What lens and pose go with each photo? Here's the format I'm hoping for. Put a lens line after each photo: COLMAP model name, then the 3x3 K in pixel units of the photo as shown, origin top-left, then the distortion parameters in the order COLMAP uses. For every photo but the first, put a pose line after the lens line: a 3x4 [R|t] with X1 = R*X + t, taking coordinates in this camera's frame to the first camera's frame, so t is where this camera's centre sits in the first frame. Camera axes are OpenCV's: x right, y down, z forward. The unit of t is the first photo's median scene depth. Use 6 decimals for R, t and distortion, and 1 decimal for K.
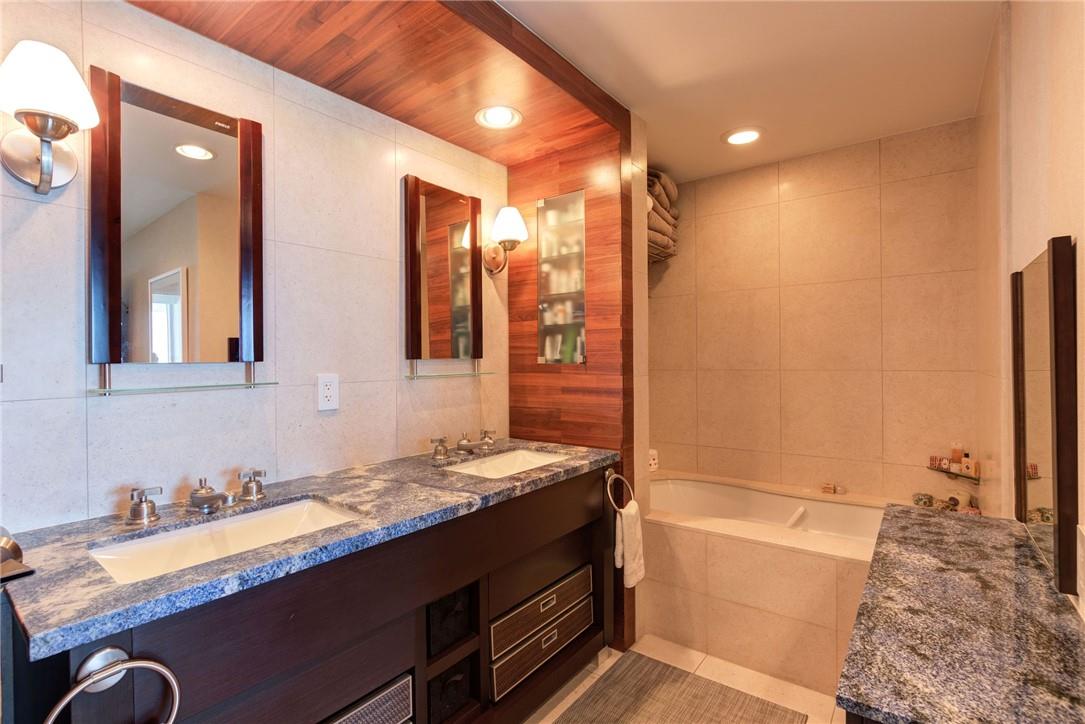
lens RADIAL K [[500.2, 0, 542.6], [0, 500.2, 363.2], [0, 0, 1]] dist [-0.024760, -0.000380]
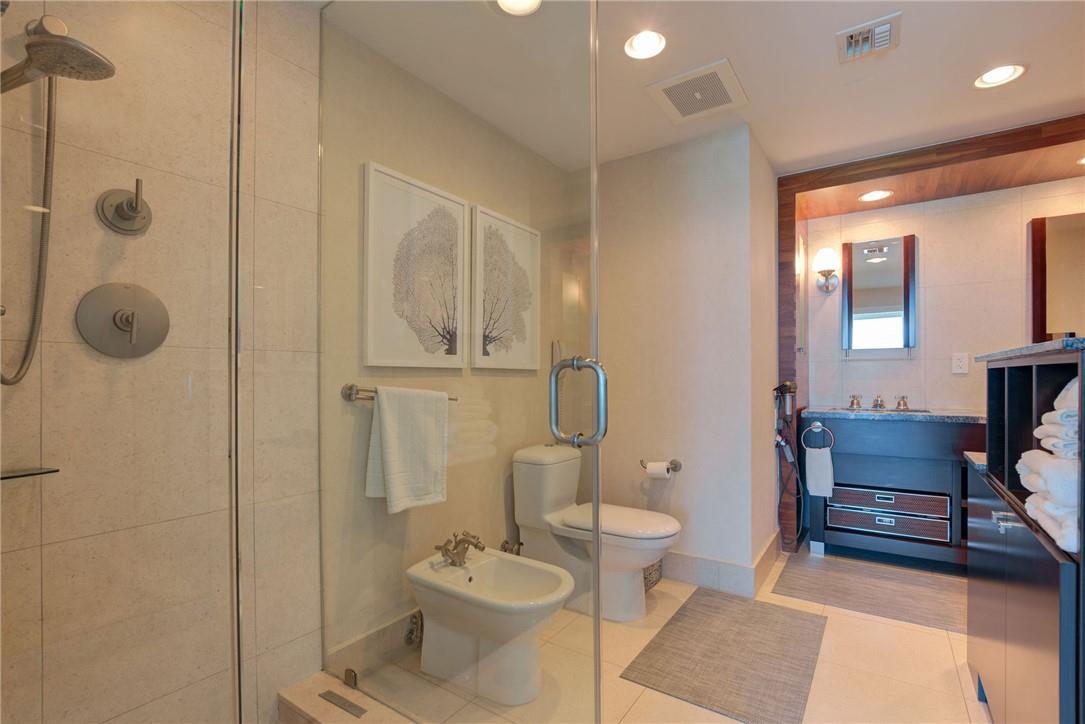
lens RADIAL K [[500.7, 0, 543.2], [0, 500.7, 370.4], [0, 0, 1]] dist [-0.002292, -0.000423]
pose [[0.053451, 0.004764, -0.998559, 1.596127], [0.001220, 0.999988, 0.004836, 0.088252], [0.998570, -0.001476, 0.053444, -0.748452]]
